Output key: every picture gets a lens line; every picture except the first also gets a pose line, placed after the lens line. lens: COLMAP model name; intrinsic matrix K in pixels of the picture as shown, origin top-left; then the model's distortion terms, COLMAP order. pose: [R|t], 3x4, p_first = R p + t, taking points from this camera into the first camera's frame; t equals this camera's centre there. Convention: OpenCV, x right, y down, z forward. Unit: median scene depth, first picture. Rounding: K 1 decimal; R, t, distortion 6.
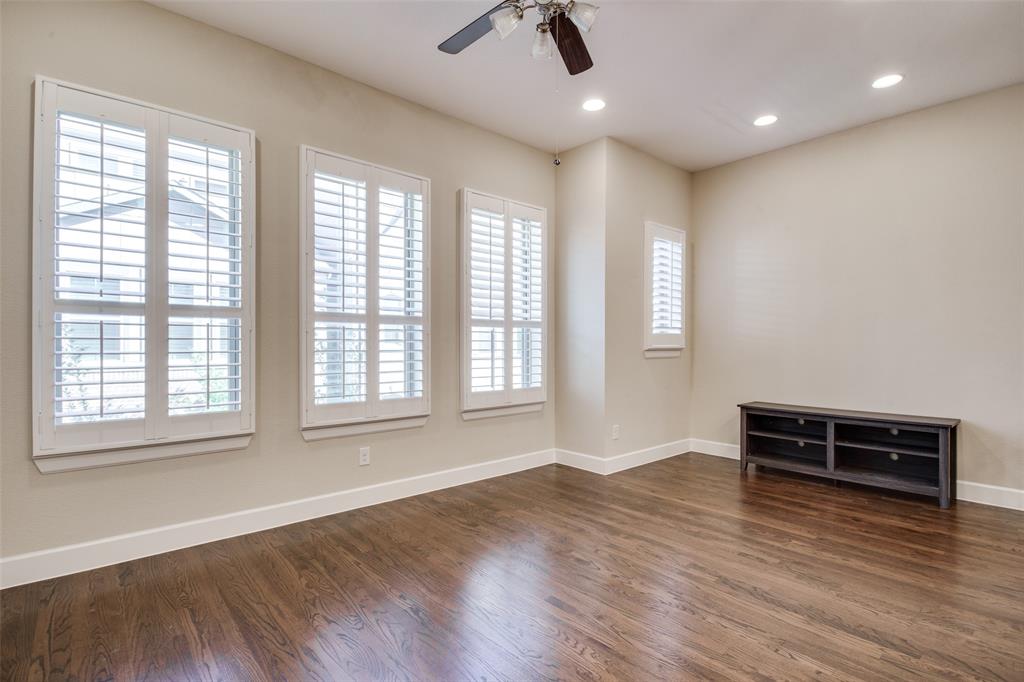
lens RADIAL K [[485.6, 0, 506.2], [0, 485.6, 345.2], [0, 0, 1]] dist [0.016999, -0.009005]
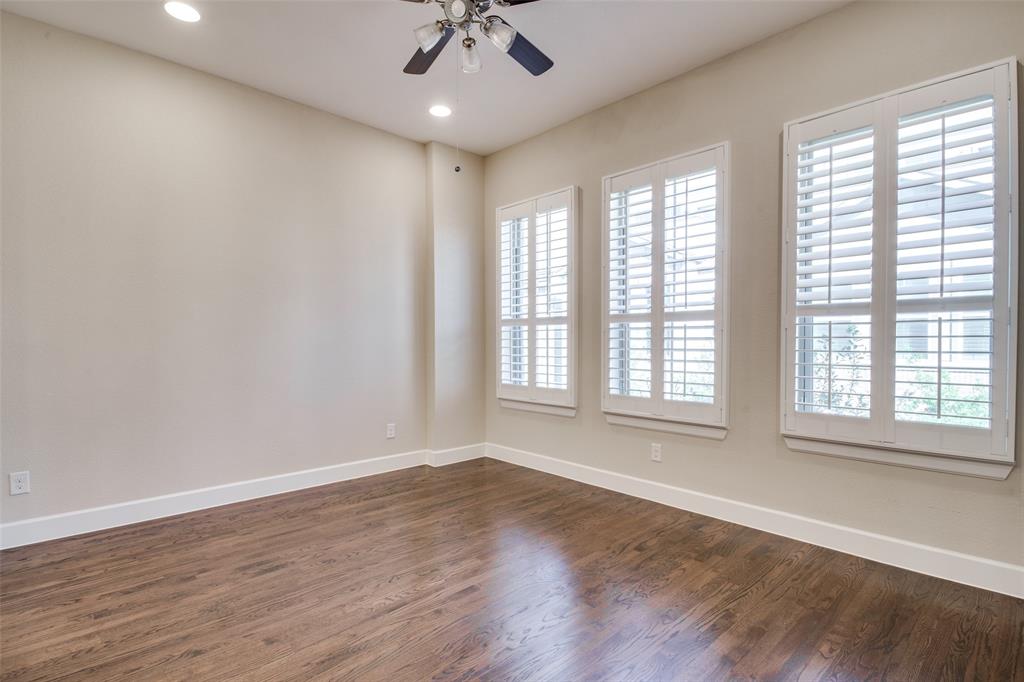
lens RADIAL K [[485.6, 0, 508.7], [0, 485.6, 348.3], [0, 0, 1]] dist [0.016999, -0.009005]
pose [[0.037544, 0.010413, -0.999241, 0.700062], [-0.001619, 0.999945, 0.010360, 0.000423], [0.999294, 0.001229, 0.037559, 0.644163]]
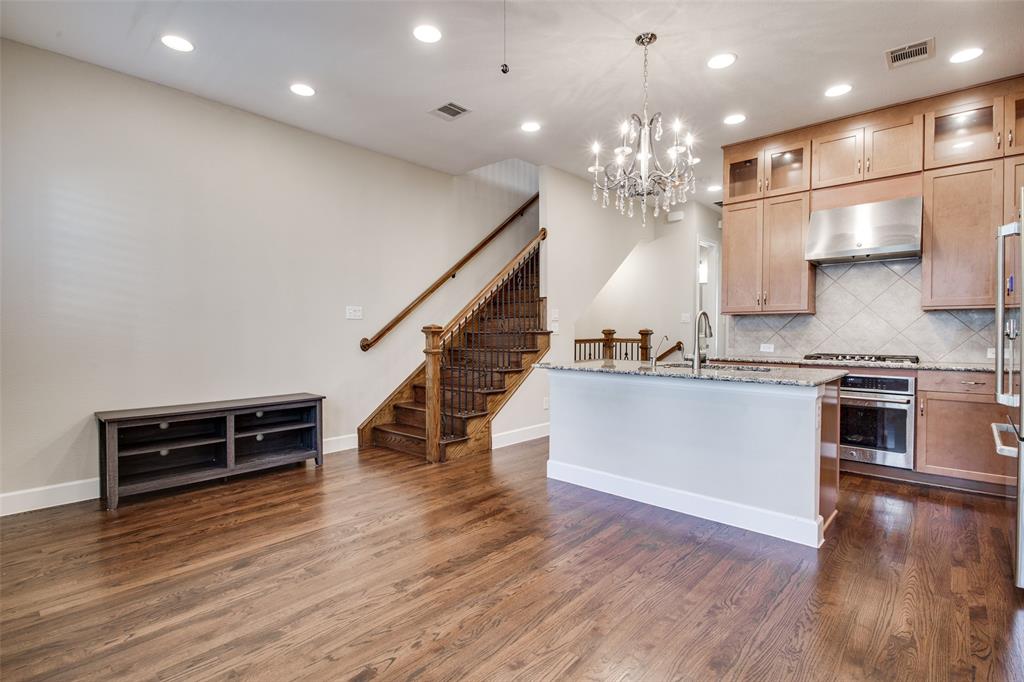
lens RADIAL K [[485.6, 0, 512.7], [0, 485.6, 342.3], [0, 0, 1]] dist [0.016999, -0.009005]
pose [[-0.121883, -0.022187, 0.992296, -0.358080], [0.001864, 0.999743, 0.022582, -0.002040], [-0.992543, 0.004602, -0.121810, 0.647287]]
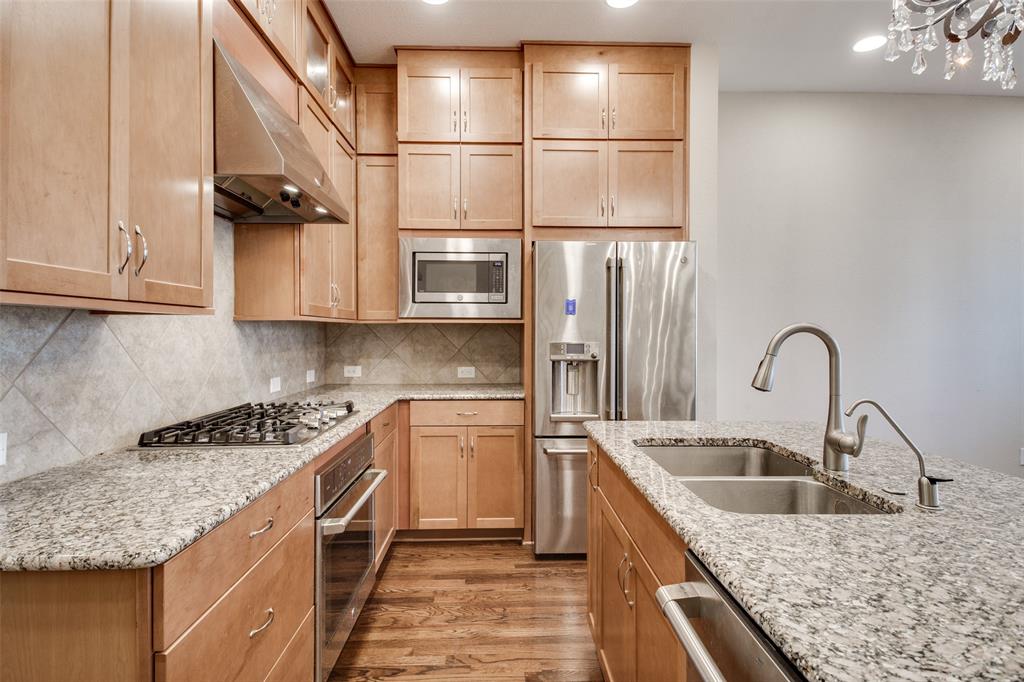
lens RADIAL K [[519.2, 0, 513.0], [0, 519.2, 334.4], [0, 0, 1]] dist [-0.003010, 0.001497]
pose [[-0.629707, 0.001322, -0.776832, 0.975367], [-0.000763, 0.999997, 0.002320, -0.032606], [0.776832, 0.002053, -0.629704, 0.246967]]
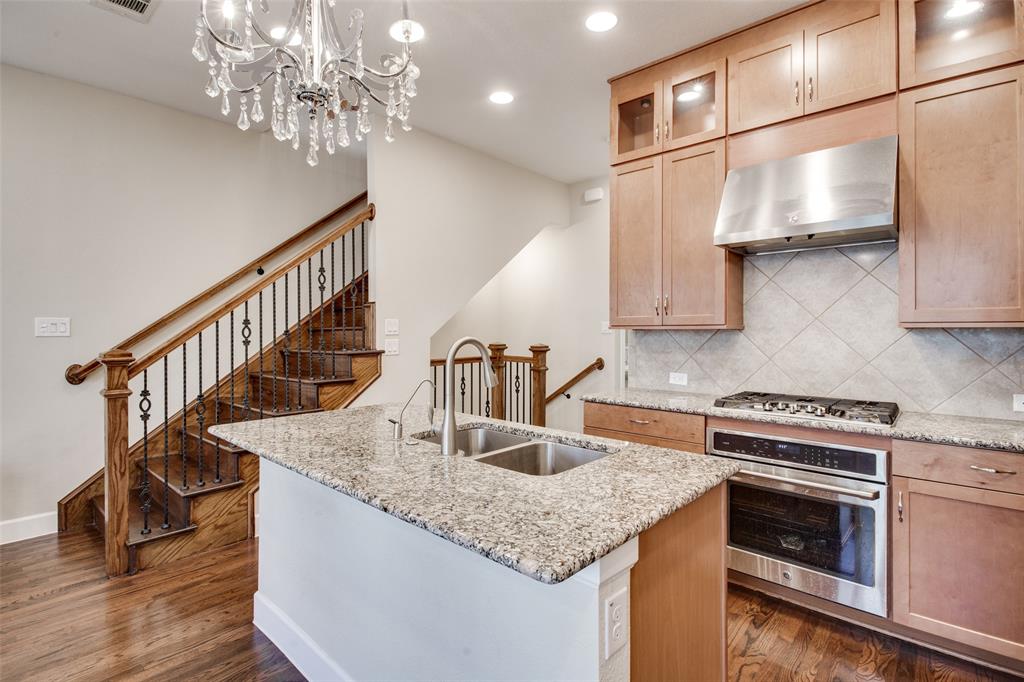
lens RADIAL K [[485.6, 0, 520.4], [0, 485.6, 331.4], [0, 0, 1]] dist [0.016999, -0.009005]
pose [[-0.127640, -0.002621, 0.991817, 0.049335], [0.002907, 0.999991, 0.003017, -0.047389], [-0.991816, 0.003268, -0.127631, 0.176487]]
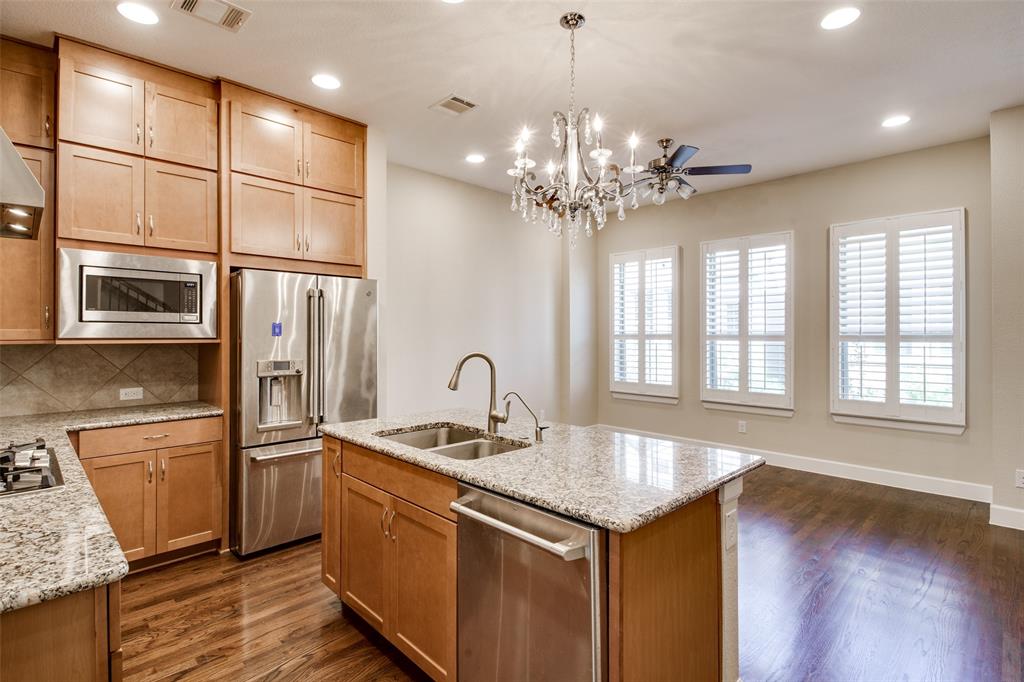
lens RADIAL K [[485.6, 0, 512.0], [0, 485.6, 333.7], [0, 0, 1]] dist [0.016999, -0.009005]
pose [[0.063014, -0.003293, -0.998007, 1.187970], [0.001686, 0.999993, -0.003193, -0.062974], [0.998011, -0.001482, 0.063019, 0.171400]]
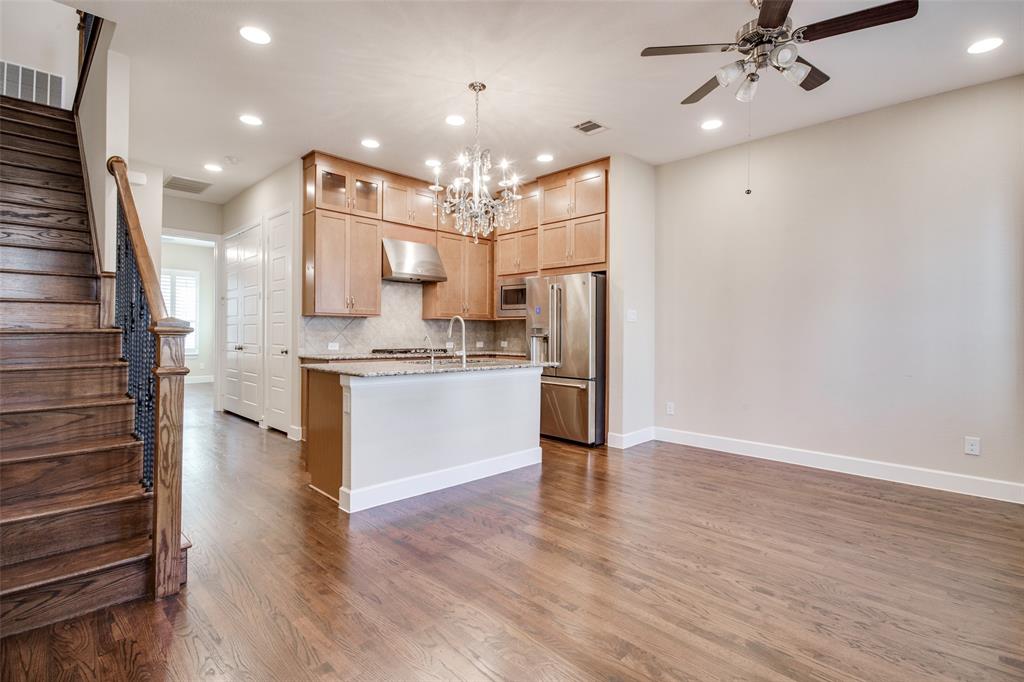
lens RADIAL K [[485.6, 0, 512.5], [0, 485.6, 333.6], [0, 0, 1]] dist [0.016999, -0.009005]
pose [[-0.996998, -0.009048, -0.076900, 0.485781], [-0.009312, 0.999952, 0.003071, -0.003841], [0.076868, 0.003777, -0.997034, 1.332535]]
